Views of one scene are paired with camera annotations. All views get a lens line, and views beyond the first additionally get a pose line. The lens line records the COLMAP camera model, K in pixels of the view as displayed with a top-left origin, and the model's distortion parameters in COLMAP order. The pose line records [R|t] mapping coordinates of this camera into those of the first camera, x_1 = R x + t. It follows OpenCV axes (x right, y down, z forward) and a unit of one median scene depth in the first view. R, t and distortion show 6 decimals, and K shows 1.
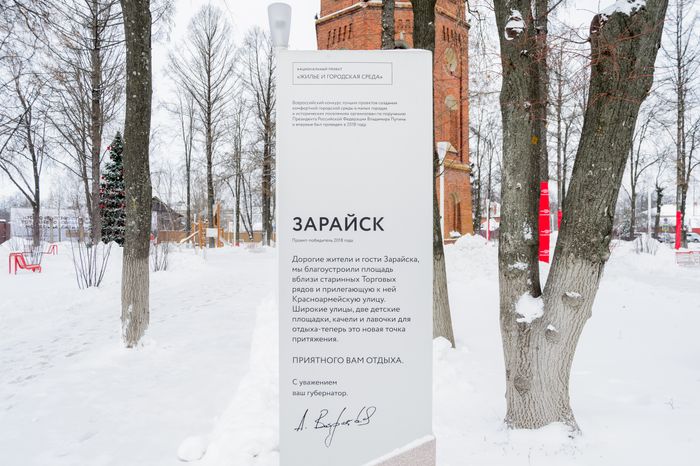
lens RADIAL K [[555.2, 0, 350.3], [0, 555.2, 230.8], [0, 0, 1]] dist [-0.050104, -0.006954]
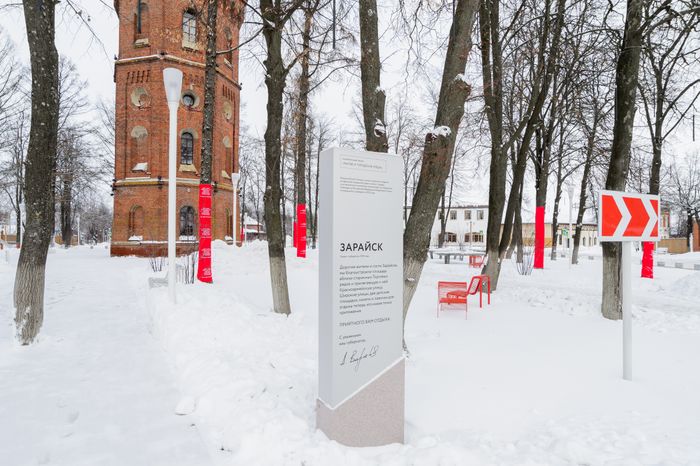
lens RADIAL K [[396.0, 0, 352.6], [0, 396.0, 235.7], [0, 0, 1]] dist [-0.013983, 0.006356]
pose [[0.867399, 0.005452, 0.497584, -0.688491], [-0.006398, 0.999980, 0.000195, -0.049143], [-0.497573, -0.003352, 0.867416, -0.105621]]
